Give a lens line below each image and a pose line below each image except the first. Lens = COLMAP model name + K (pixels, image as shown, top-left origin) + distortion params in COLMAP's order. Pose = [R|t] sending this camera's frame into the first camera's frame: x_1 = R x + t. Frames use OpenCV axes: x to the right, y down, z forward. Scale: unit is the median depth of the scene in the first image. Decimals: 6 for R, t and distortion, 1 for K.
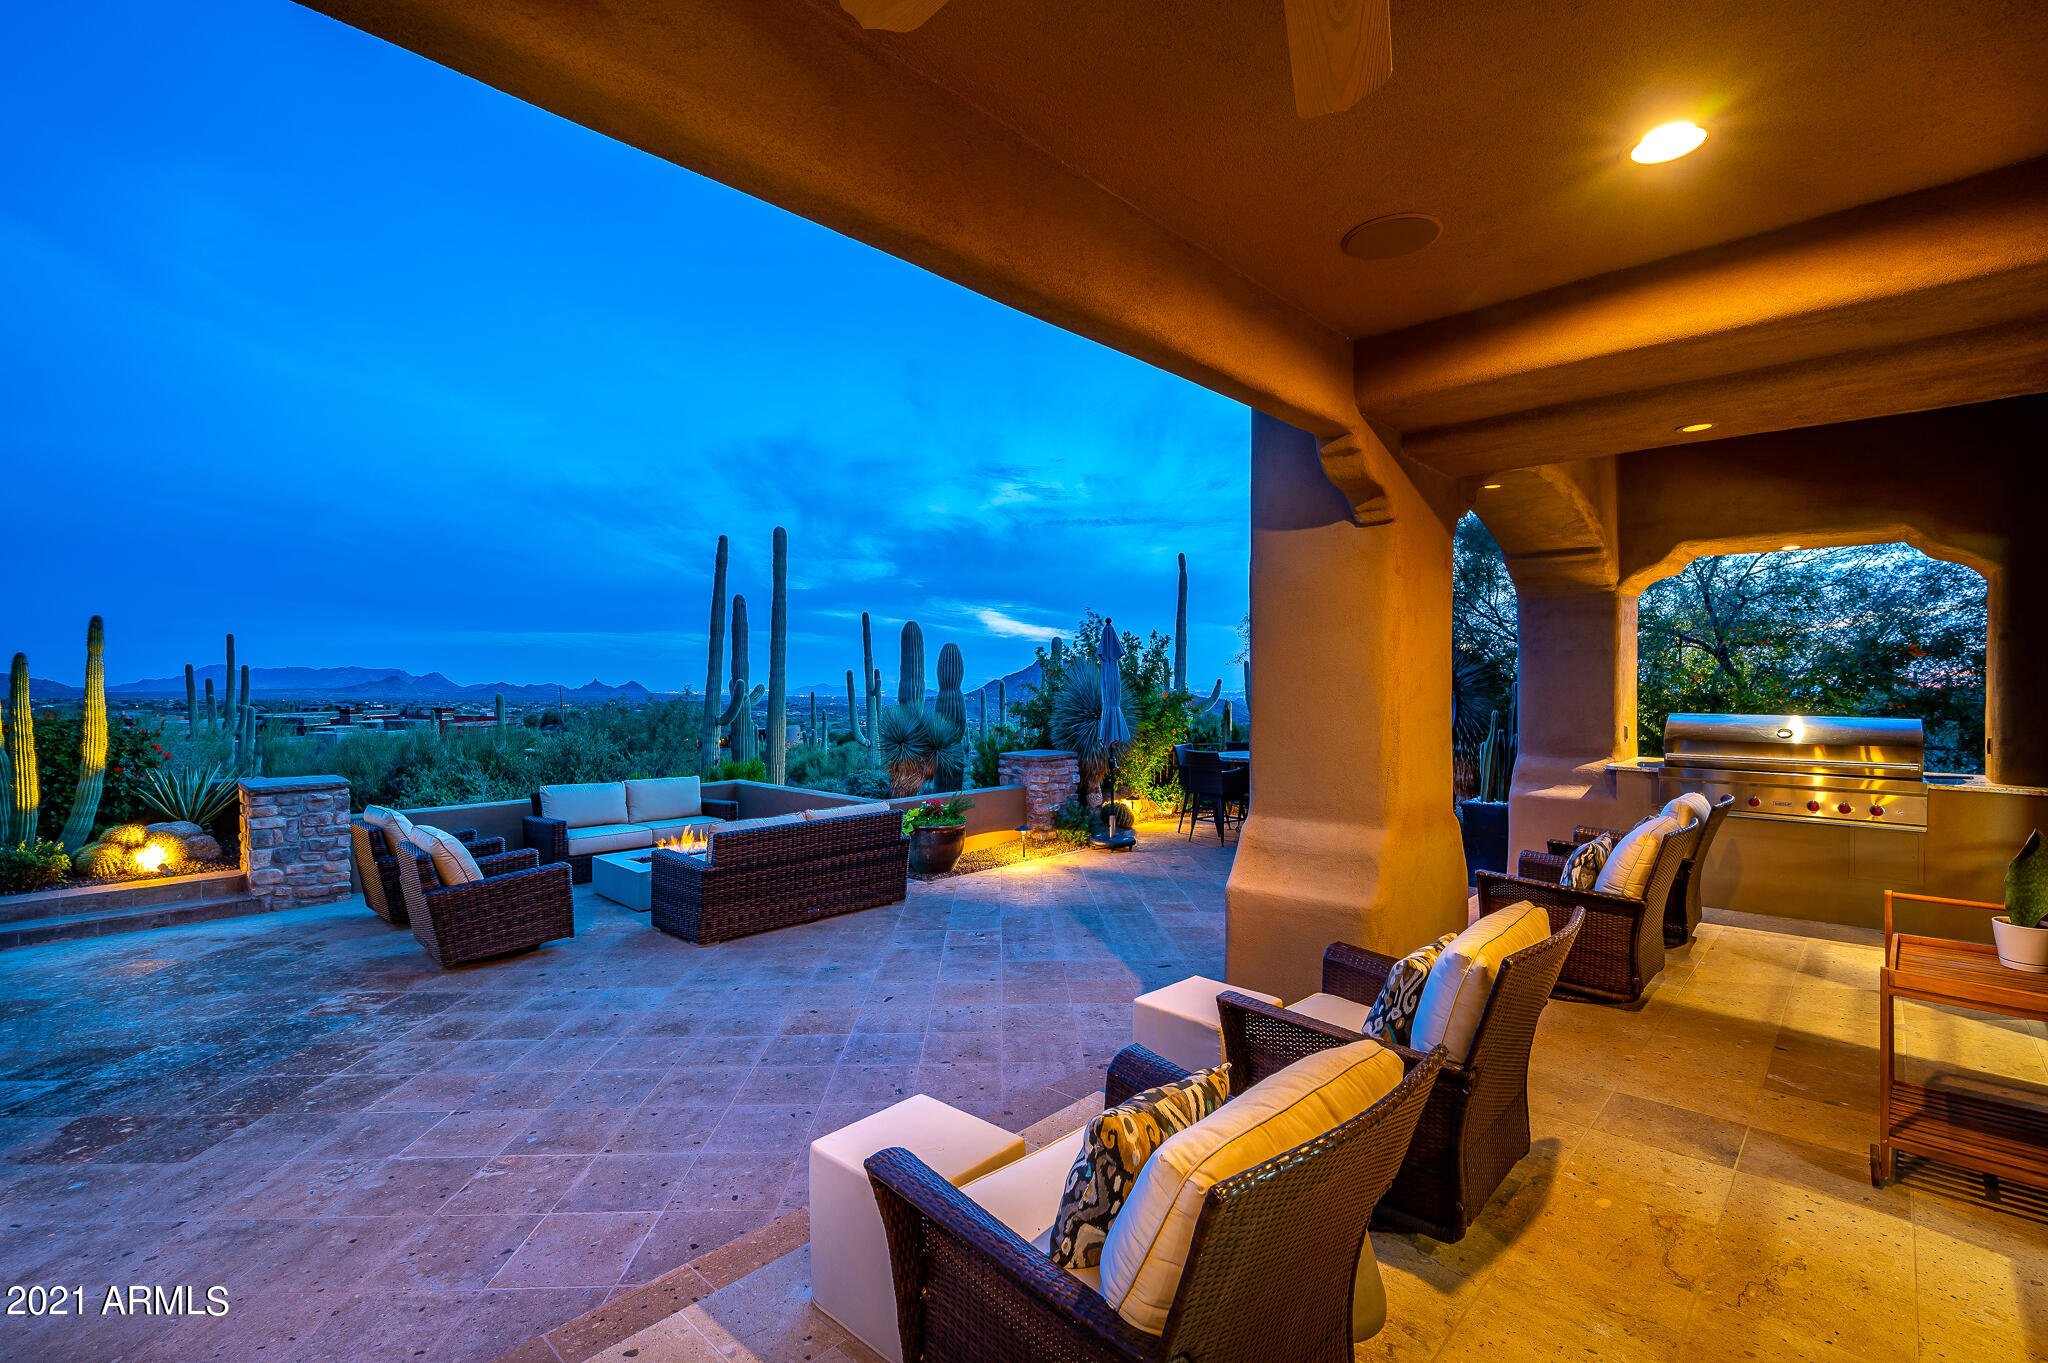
lens RADIAL K [[932.8, 0, 1024.0], [0, 932.8, 681.5], [0, 0, 1]] dist [0.008065, 0.000242]
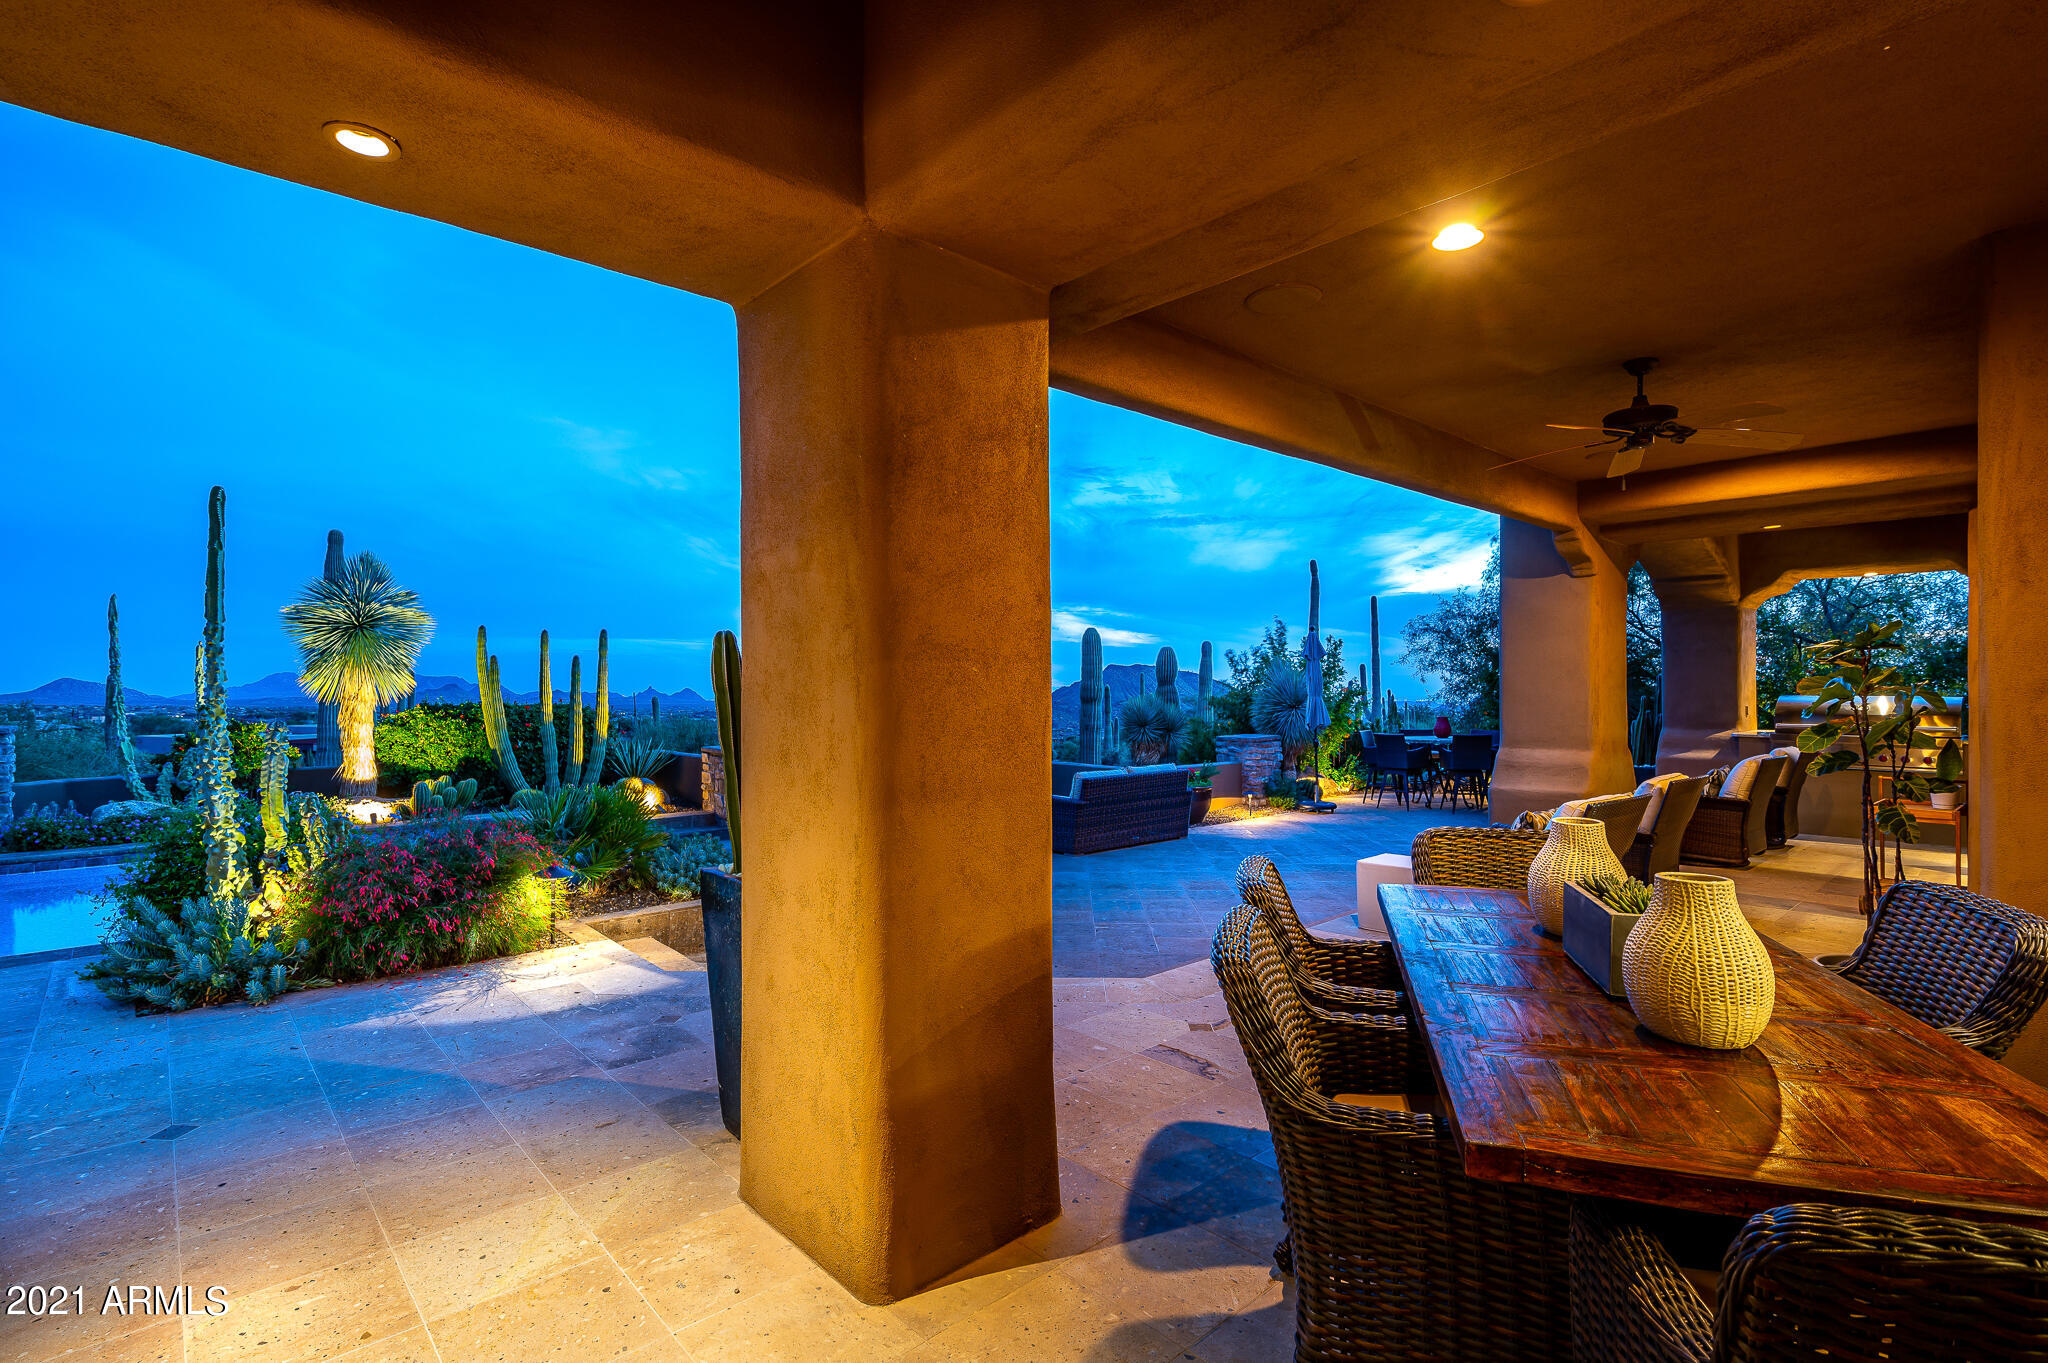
lens RADIAL K [[968.7, 0, 1024.0], [0, 968.7, 681.5], [0, 0, 1]] dist [0.000106, 0.000493]
pose [[0.996286, -0.001876, -0.086081, -0.244857], [0.001311, 0.999977, -0.006624, 0.018766], [0.086091, 0.006486, 0.996266, -0.428987]]
